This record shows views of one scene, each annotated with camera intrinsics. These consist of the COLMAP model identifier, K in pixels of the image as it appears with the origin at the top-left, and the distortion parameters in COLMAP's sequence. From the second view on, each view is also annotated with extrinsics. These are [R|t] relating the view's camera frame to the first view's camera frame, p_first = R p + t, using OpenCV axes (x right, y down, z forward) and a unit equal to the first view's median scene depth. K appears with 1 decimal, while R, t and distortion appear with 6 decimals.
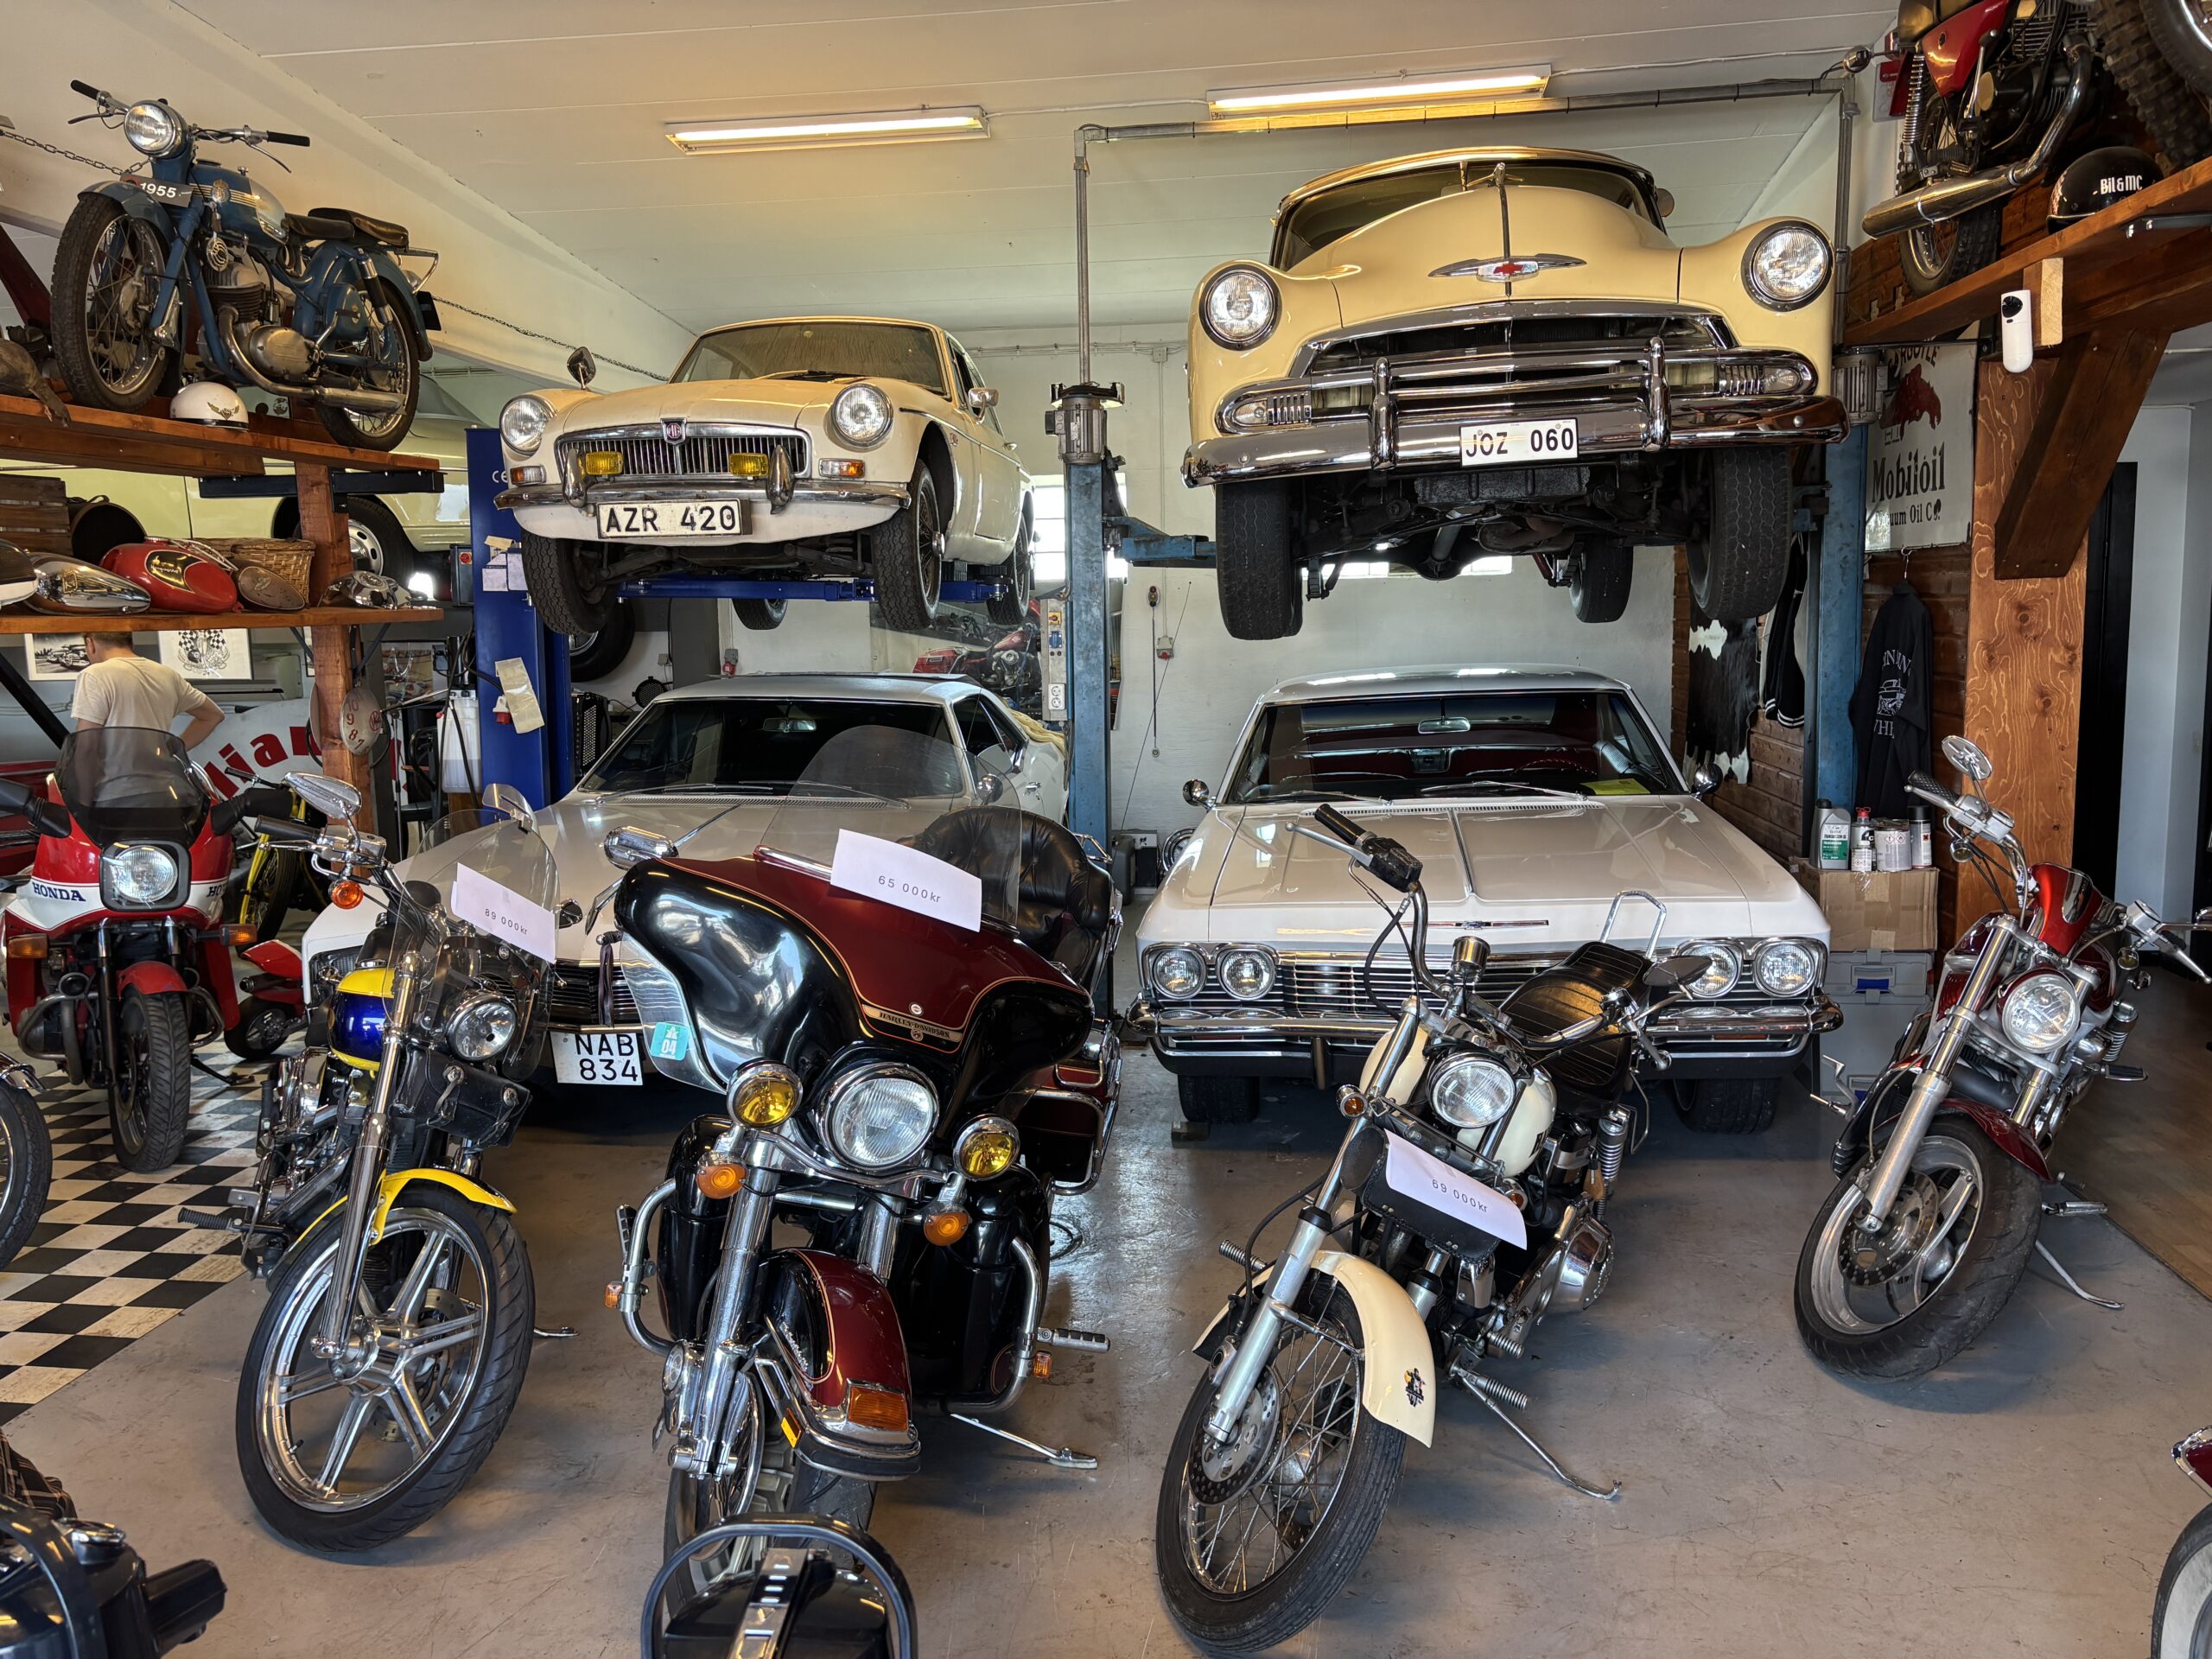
lens RADIAL K [[1649.7, 0, 1108.4], [0, 1649.7, 820.4], [0, 0, 1]] dist [0.063114, -0.063006]
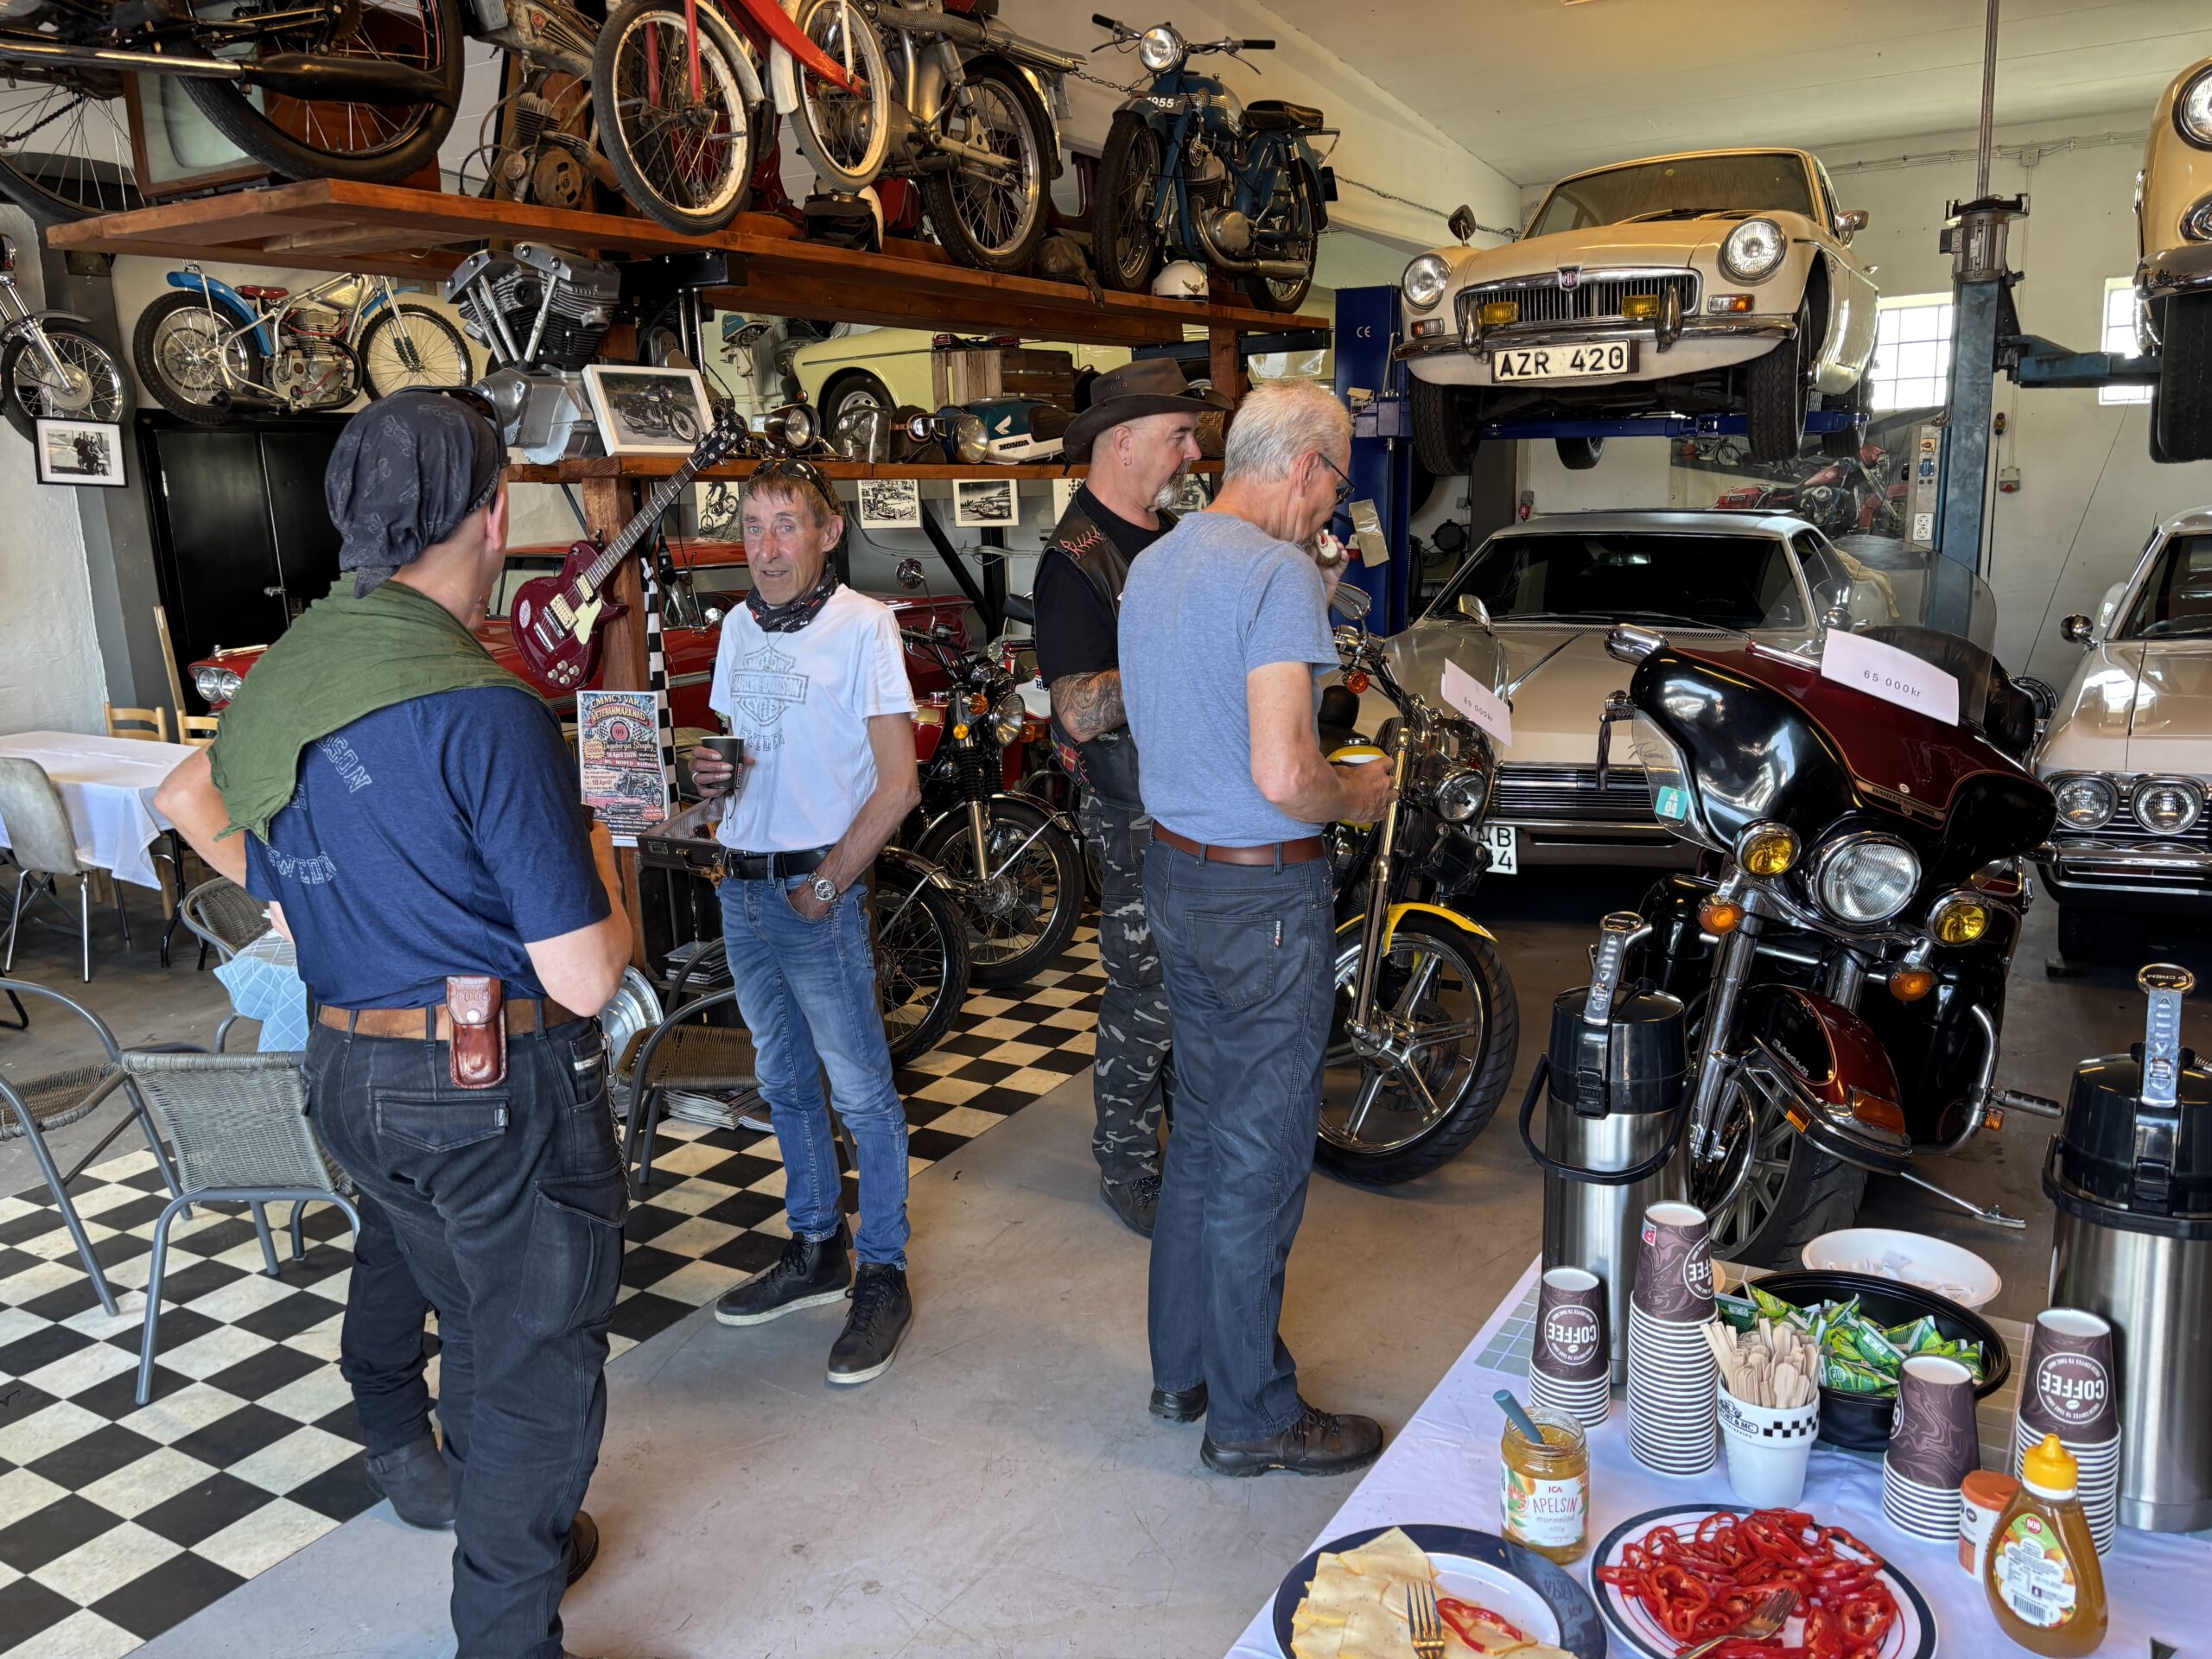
lens RADIAL K [[1661.5, 0, 1112.2], [0, 1661.5, 822.1], [0, 0, 1]] dist [0.039212, -0.038718]
pose [[0.917401, 0.063970, -0.392789, -0.085486], [-0.029689, 0.995247, 0.092745, 0.025084], [0.396855, -0.073422, 0.914940, -0.135494]]
